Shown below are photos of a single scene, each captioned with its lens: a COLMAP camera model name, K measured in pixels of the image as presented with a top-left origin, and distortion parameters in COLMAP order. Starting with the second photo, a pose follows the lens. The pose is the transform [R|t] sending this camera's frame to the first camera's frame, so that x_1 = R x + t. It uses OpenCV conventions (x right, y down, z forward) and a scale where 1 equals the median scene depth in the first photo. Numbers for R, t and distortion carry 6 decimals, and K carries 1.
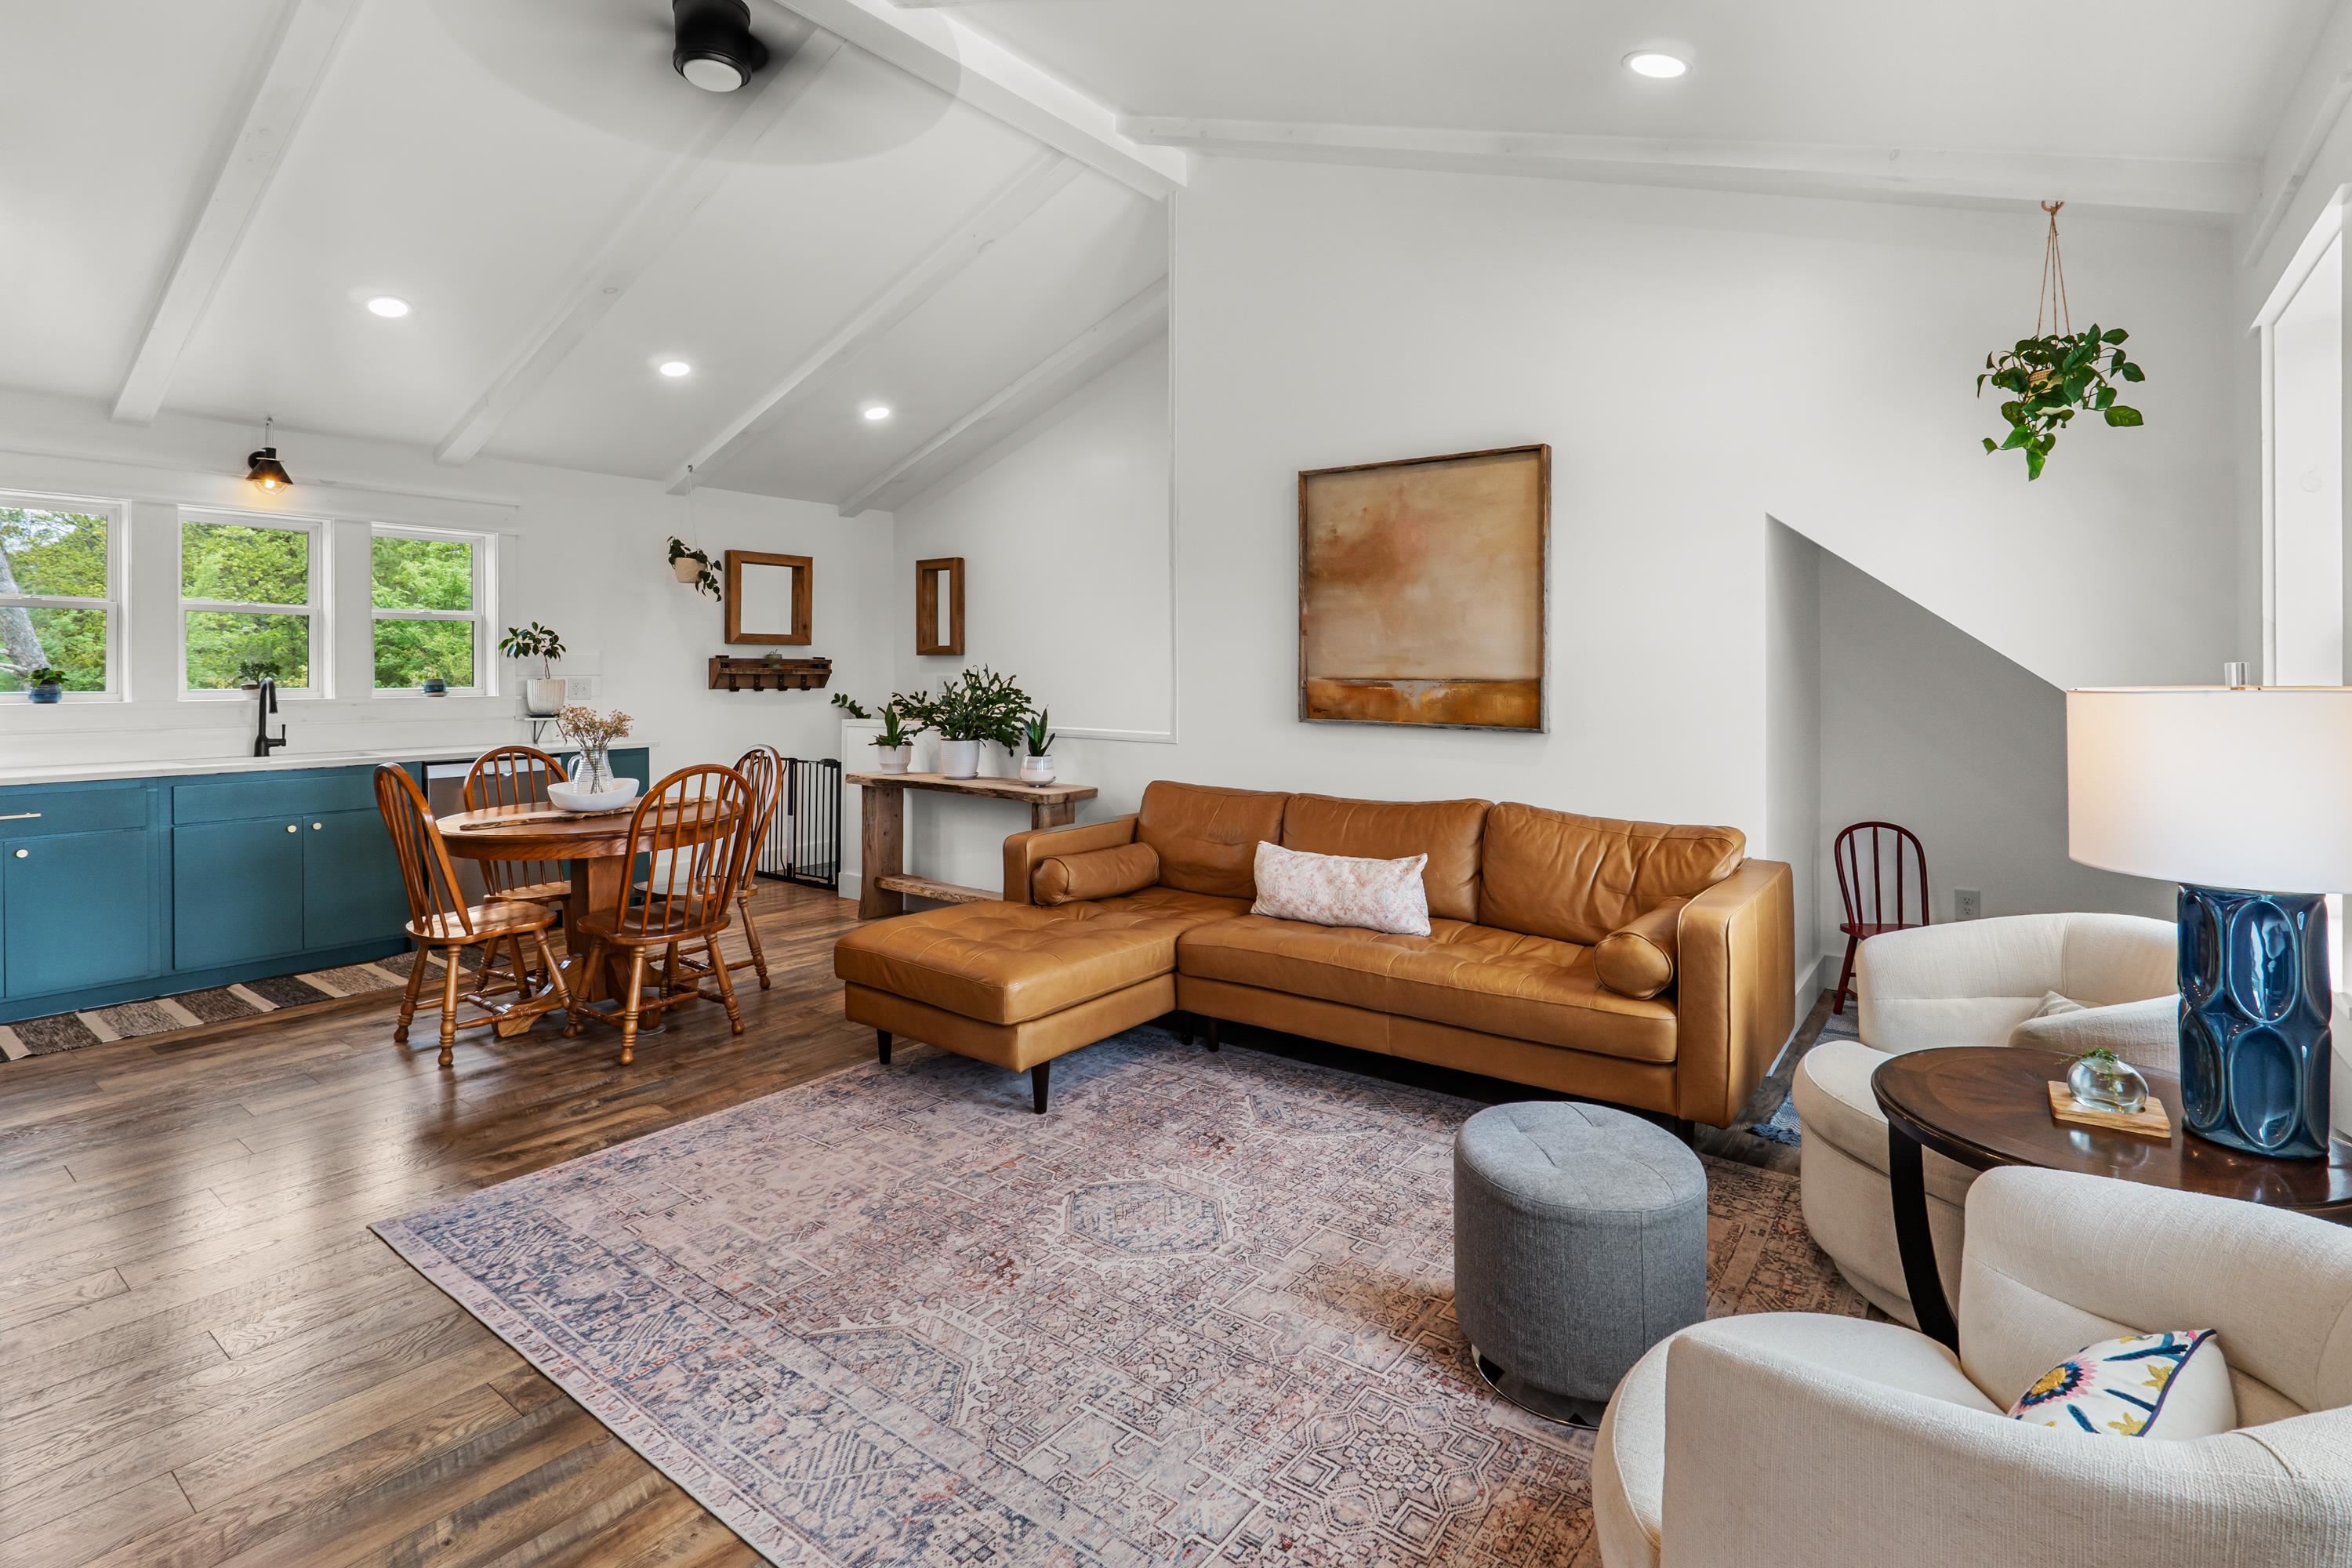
lens RADIAL K [[1113.7, 0, 1173.5], [0, 1113.7, 678.0], [0, 0, 1]] dist [-0.008003, -0.000055]
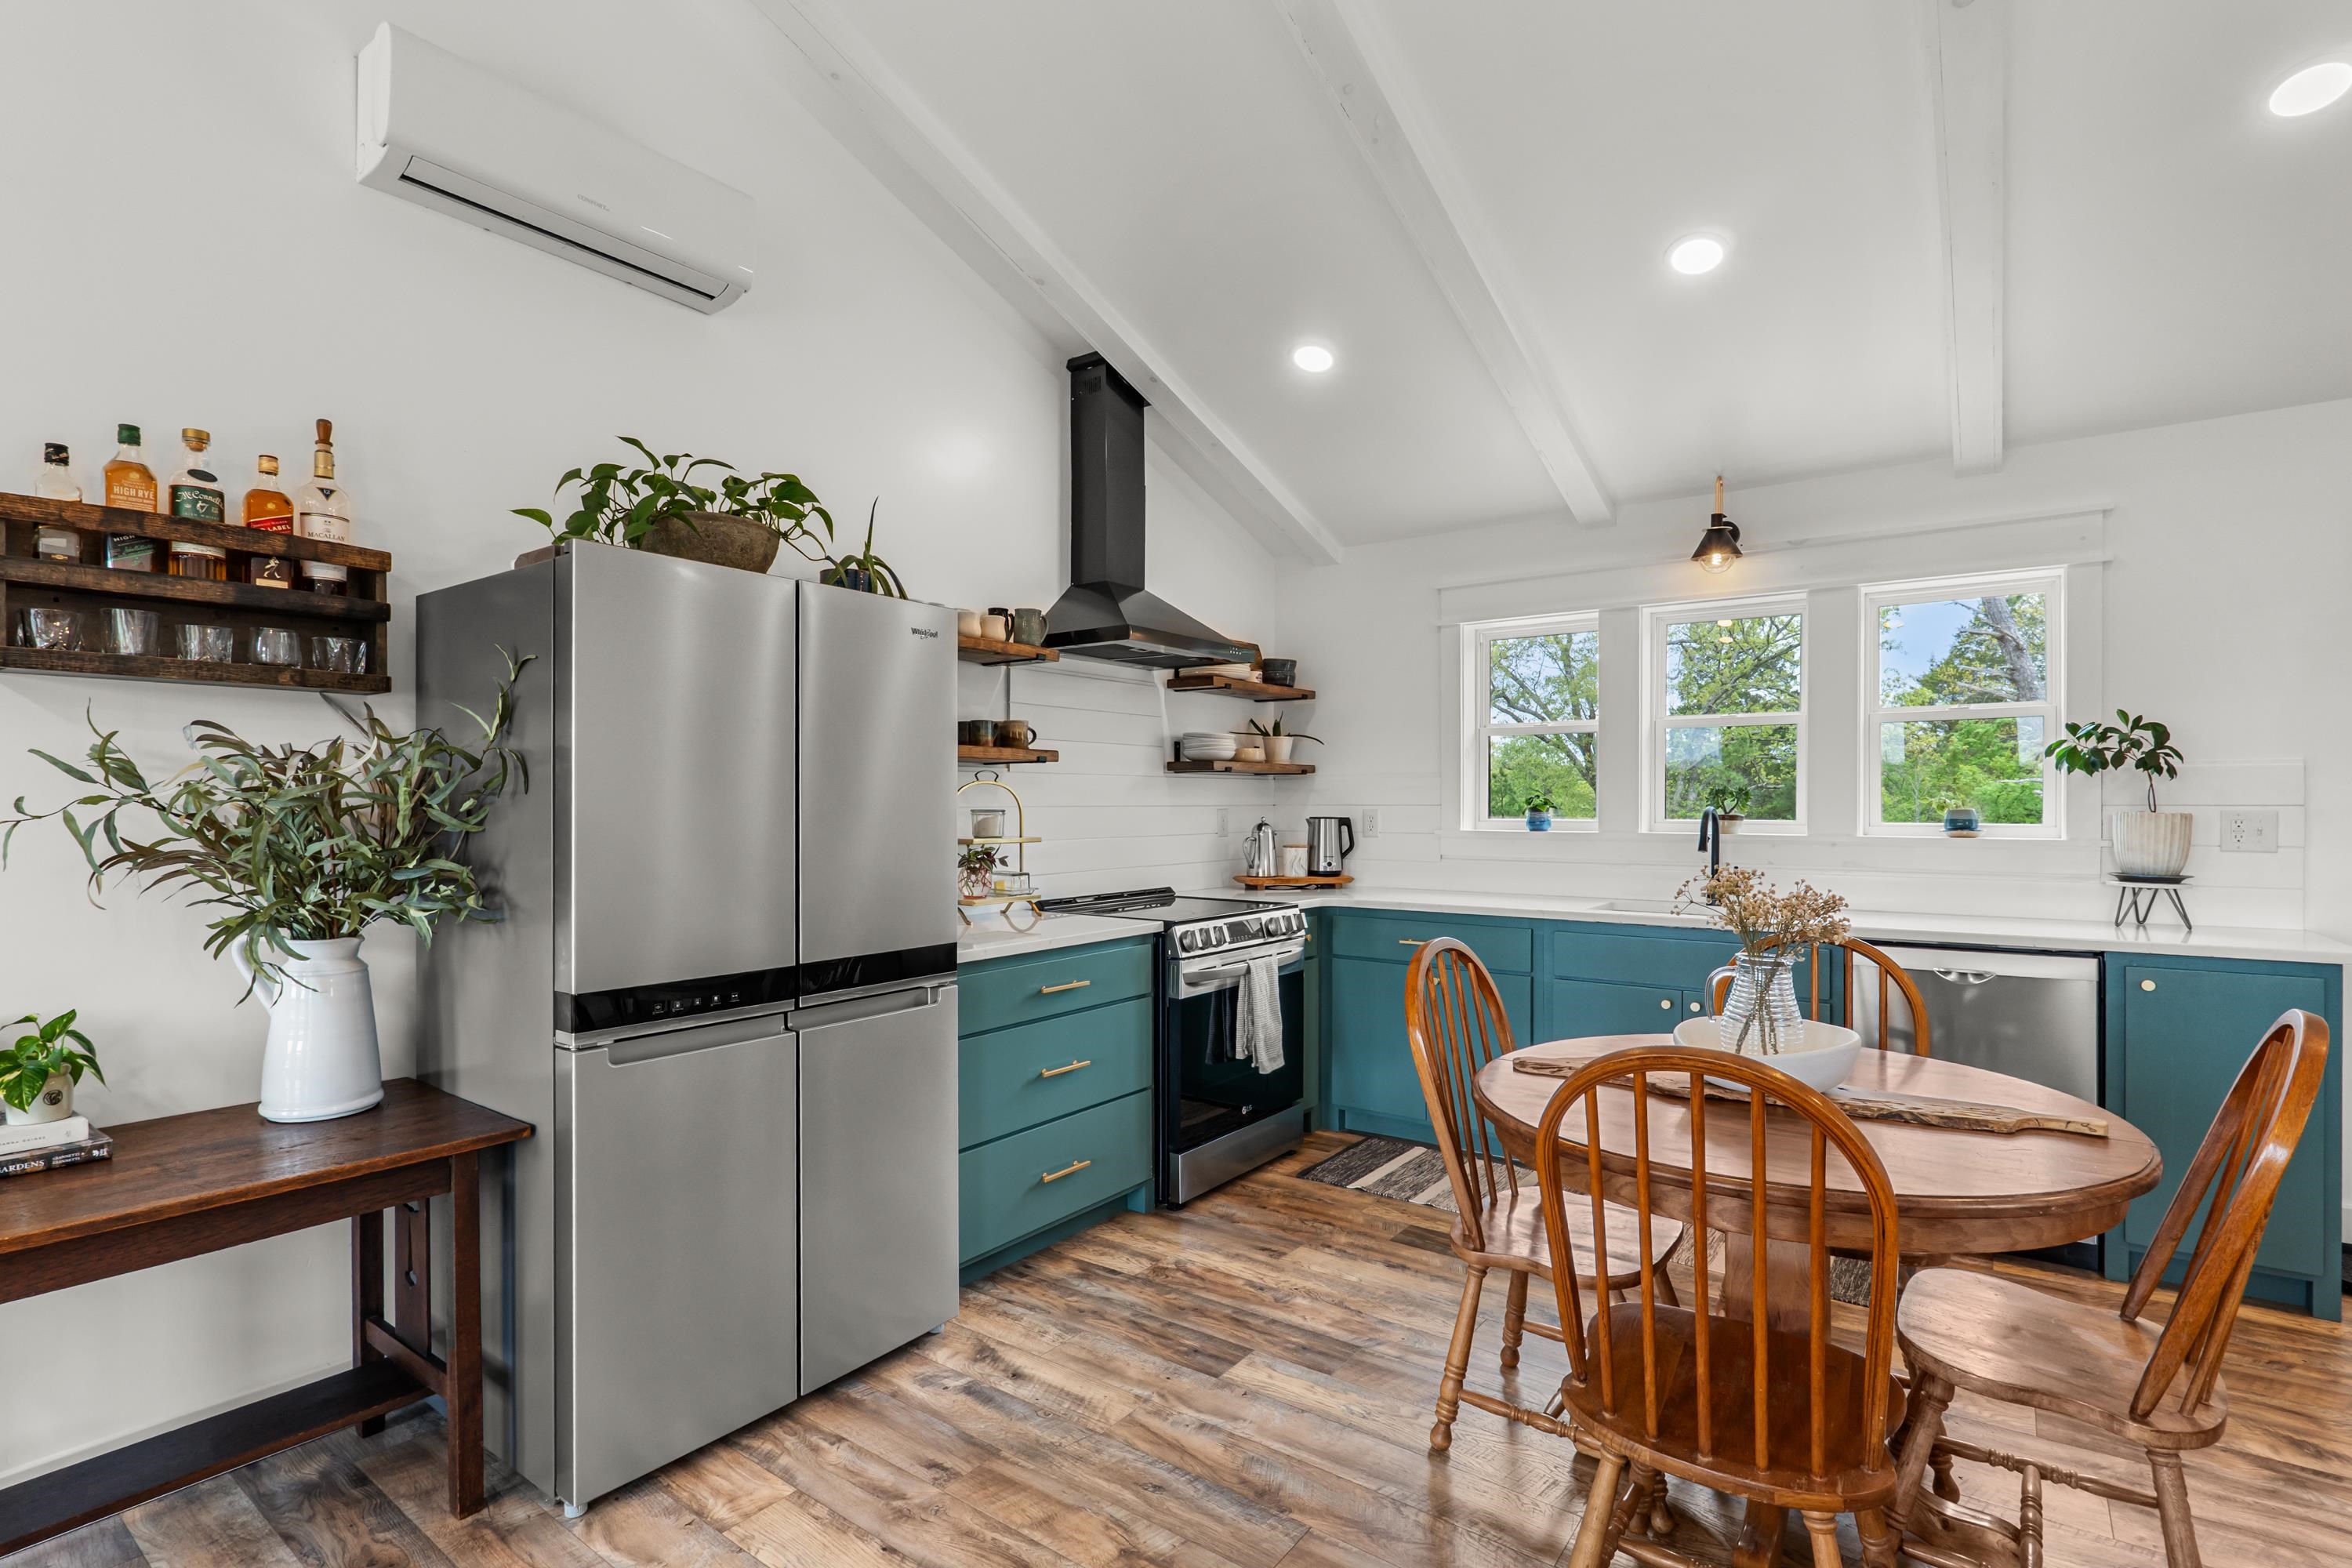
lens RADIAL K [[1113.7, 0, 1177.4], [0, 1113.7, 806.4], [0, 0, 1]] dist [-0.008003, -0.000055]
pose [[0.028395, 0.002937, -0.999592, -0.073828], [-0.005123, 0.999983, 0.002793, -0.002934], [0.999584, 0.005042, 0.028410, 1.015137]]
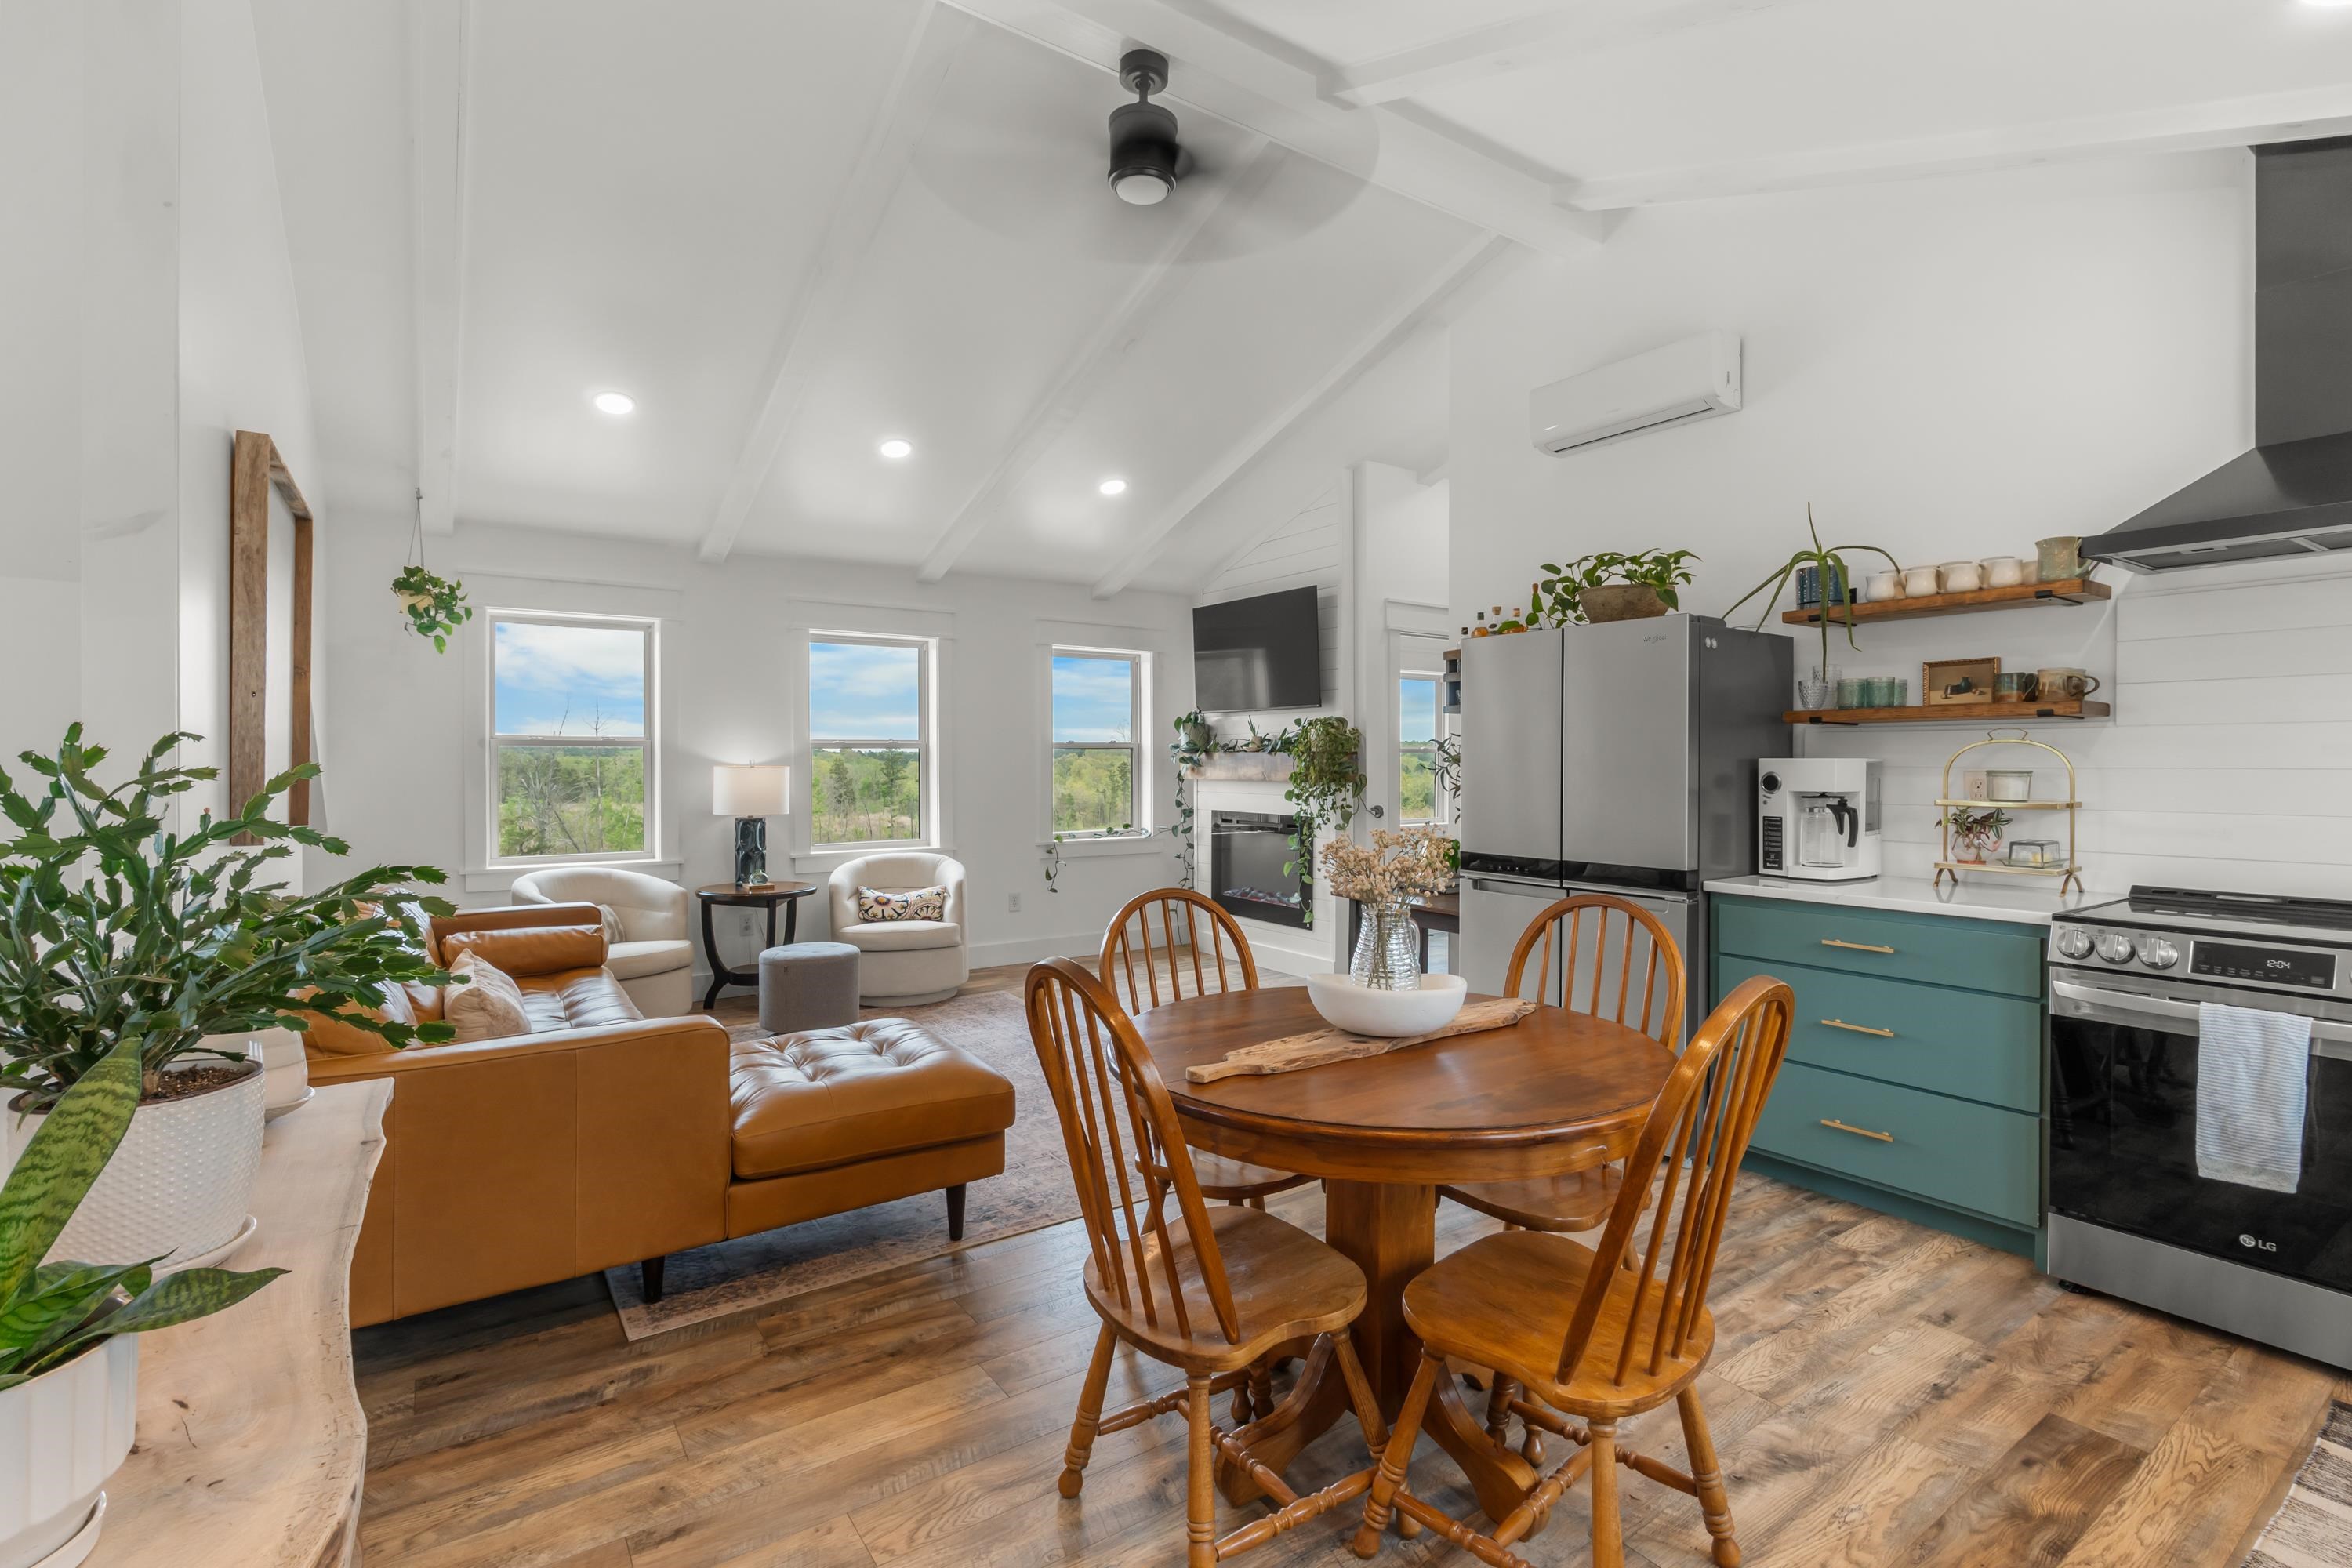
lens RADIAL K [[1113.7, 0, 1199.4], [0, 1113.7, 769.8], [0, 0, 1]] dist [-0.008003, -0.000055]
pose [[-0.952526, -0.000931, 0.304457, -0.849413], [0.002978, 0.999919, 0.012374, -0.010410], [-0.304444, 0.012694, -0.952446, 2.123044]]
